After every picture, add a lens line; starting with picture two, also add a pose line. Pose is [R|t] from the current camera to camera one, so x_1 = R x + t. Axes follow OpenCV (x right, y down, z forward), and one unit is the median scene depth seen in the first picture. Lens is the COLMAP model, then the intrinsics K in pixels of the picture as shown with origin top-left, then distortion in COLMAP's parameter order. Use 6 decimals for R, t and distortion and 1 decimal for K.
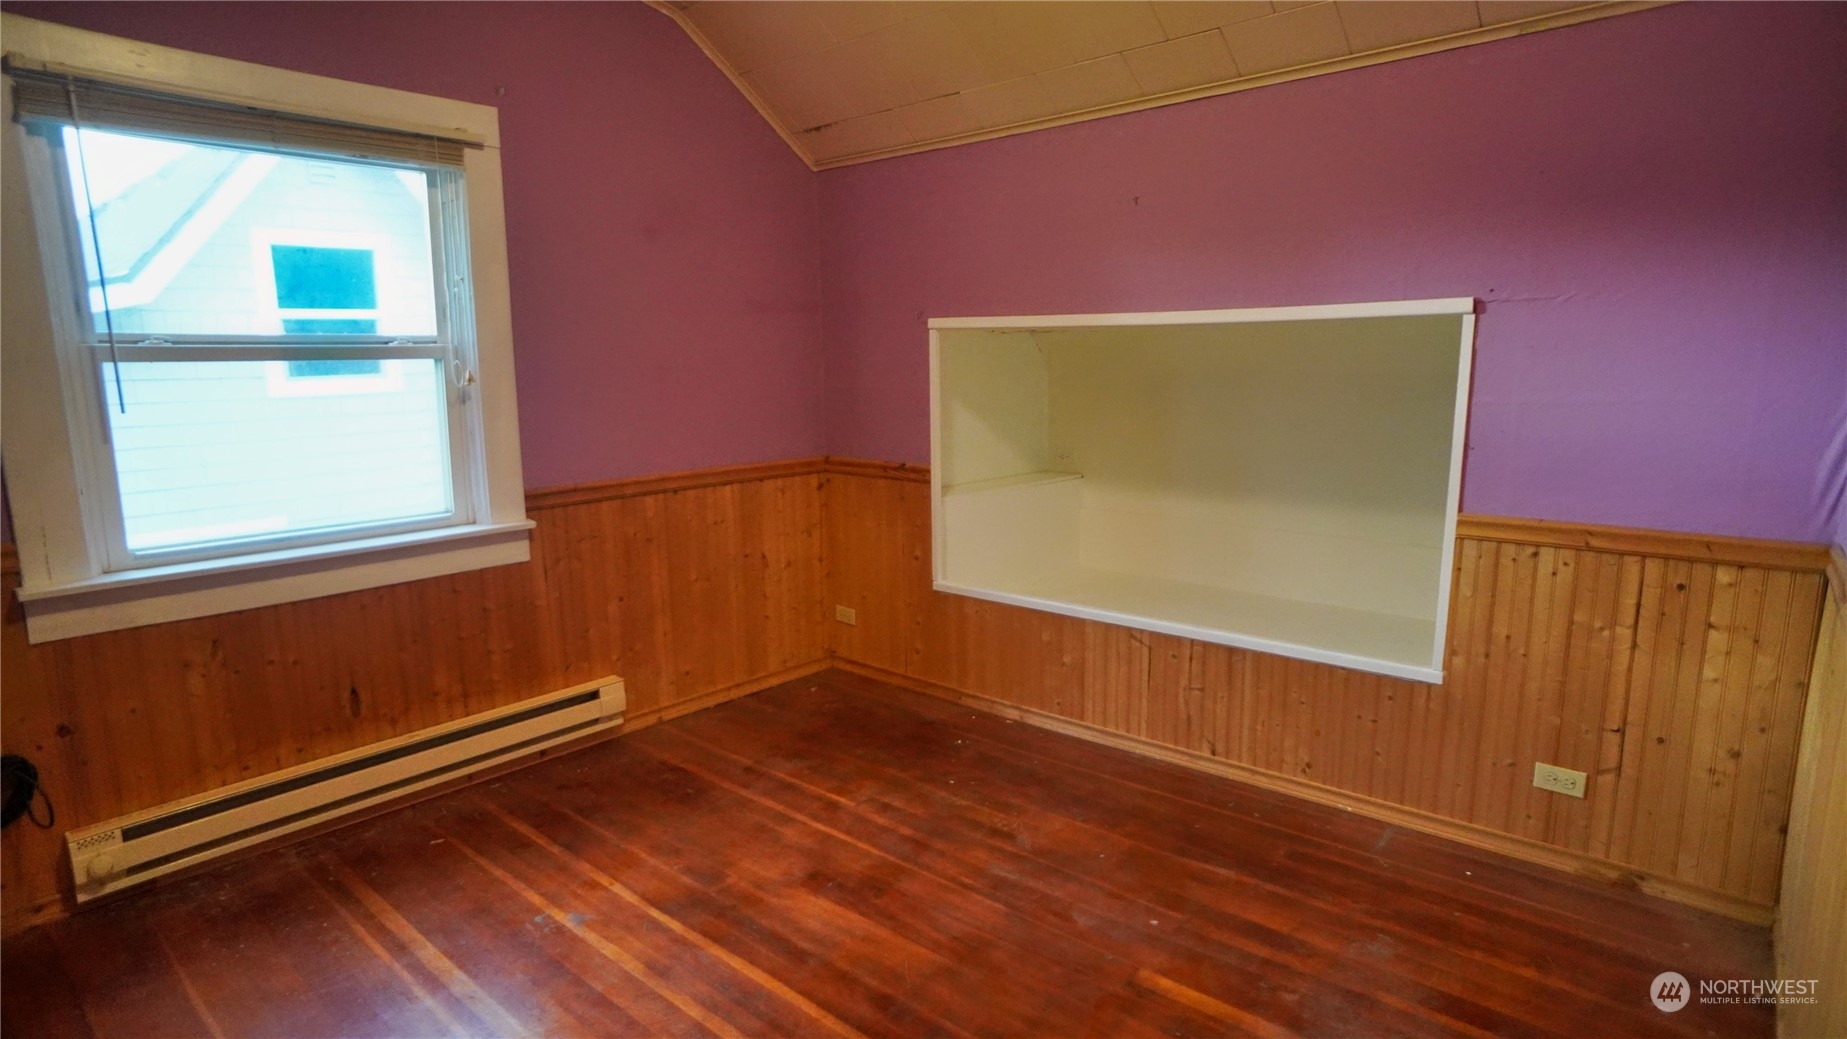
lens RADIAL K [[977.9, 0, 910.9], [0, 977.9, 512.2], [0, 0, 1]] dist [-0.082995, 0.057890]
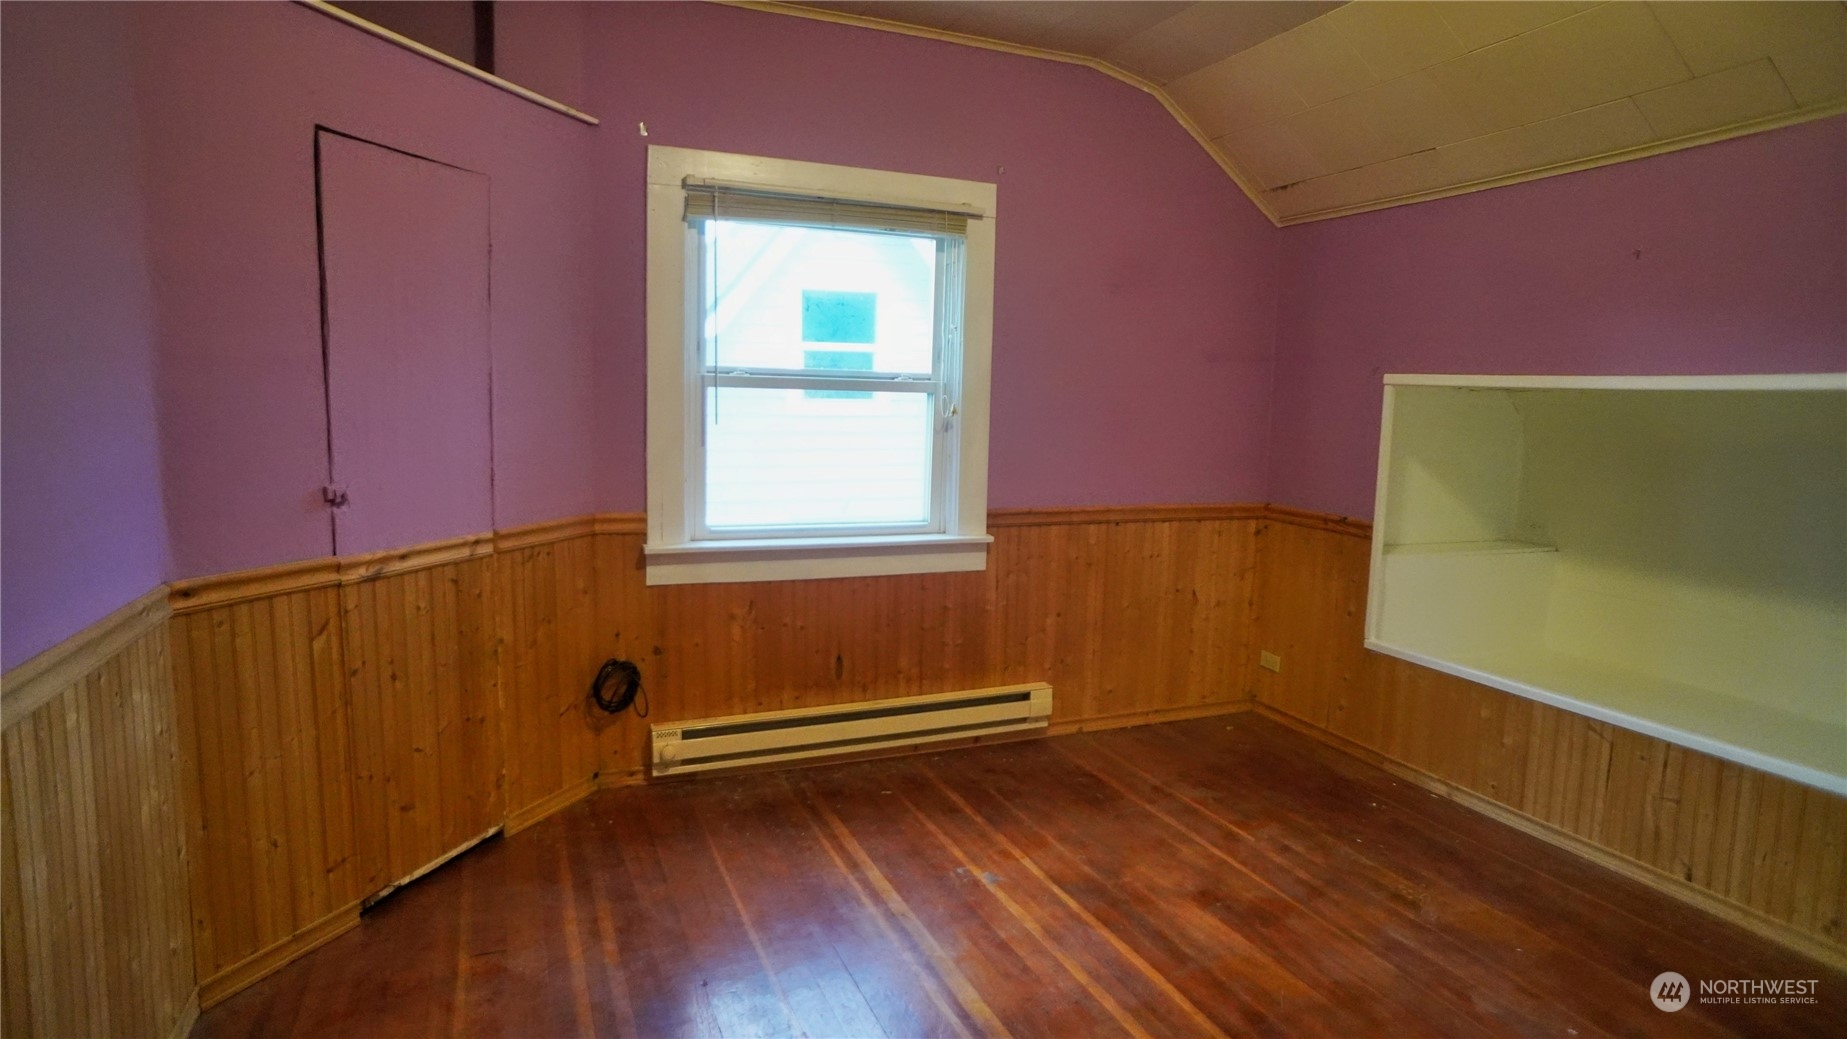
lens RADIAL K [[977.9, 0, 910.9], [0, 977.9, 512.2], [0, 0, 1]] dist [-0.082995, 0.057890]
pose [[0.897231, 0.089611, -0.432372, 0.025491], [-0.106172, 0.994245, -0.014261, 0.007962], [0.428606, 0.058701, 0.901582, -0.099931]]
